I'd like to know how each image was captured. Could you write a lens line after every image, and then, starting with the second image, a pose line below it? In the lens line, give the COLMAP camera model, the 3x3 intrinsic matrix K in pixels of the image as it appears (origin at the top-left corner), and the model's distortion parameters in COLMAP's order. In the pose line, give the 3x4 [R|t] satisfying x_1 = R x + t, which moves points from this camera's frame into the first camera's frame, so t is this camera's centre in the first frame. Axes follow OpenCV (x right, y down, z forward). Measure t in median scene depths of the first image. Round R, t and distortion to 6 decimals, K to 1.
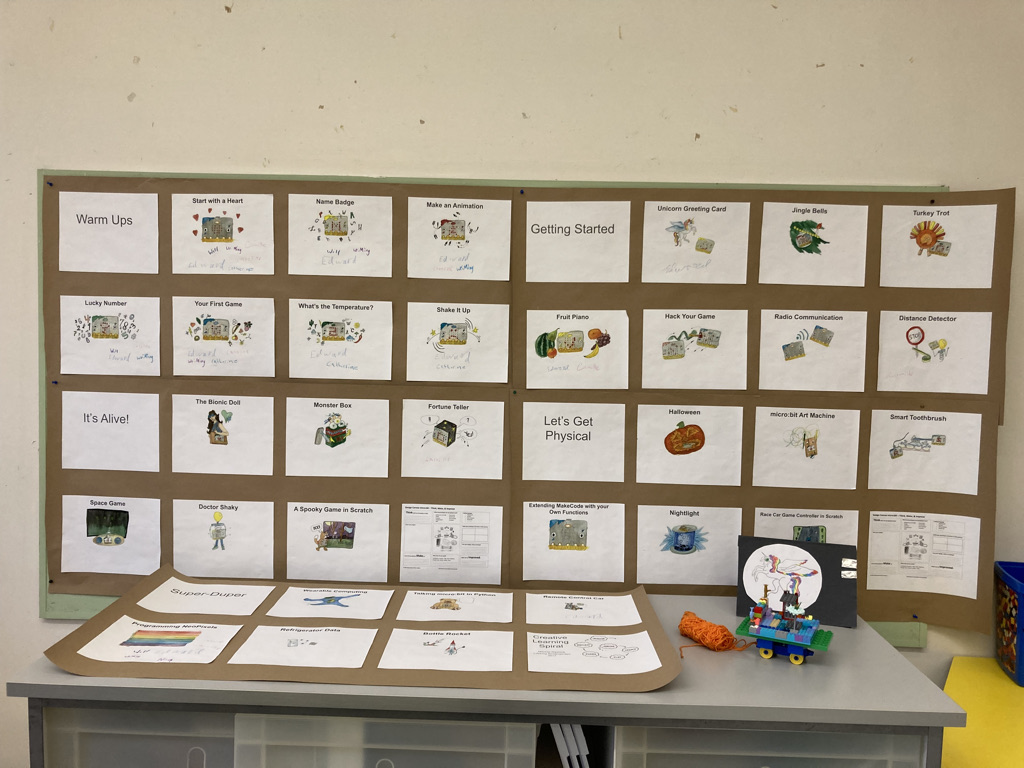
lens RADIAL K [[839.6, 0, 510.9], [0, 839.6, 380.4], [0, 0, 1]] dist [-0.004261, -0.001075]
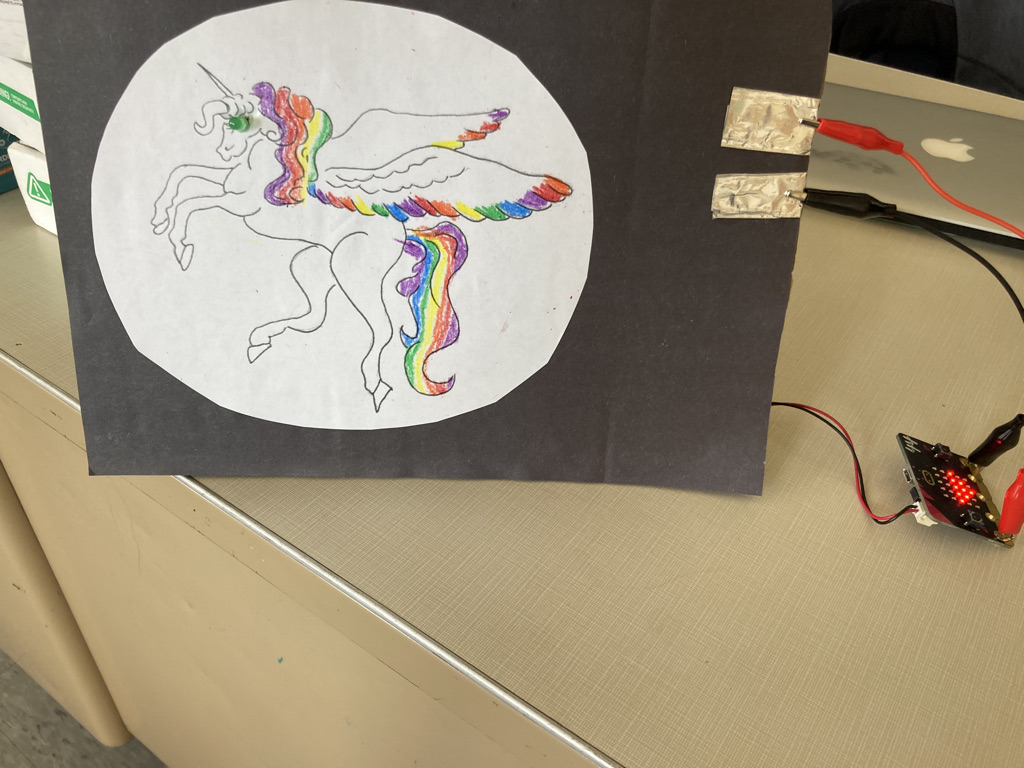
lens RADIAL K [[839.6, 0, 510.9], [0, 839.6, 384.4], [0, 0, 1]] dist [-0.004261, -0.001075]
pose [[0.985523, -0.078170, 0.150442, 0.328113], [0.009156, 0.910606, 0.413175, 0.196869], [-0.169291, -0.405816, 0.898139, 0.846353]]
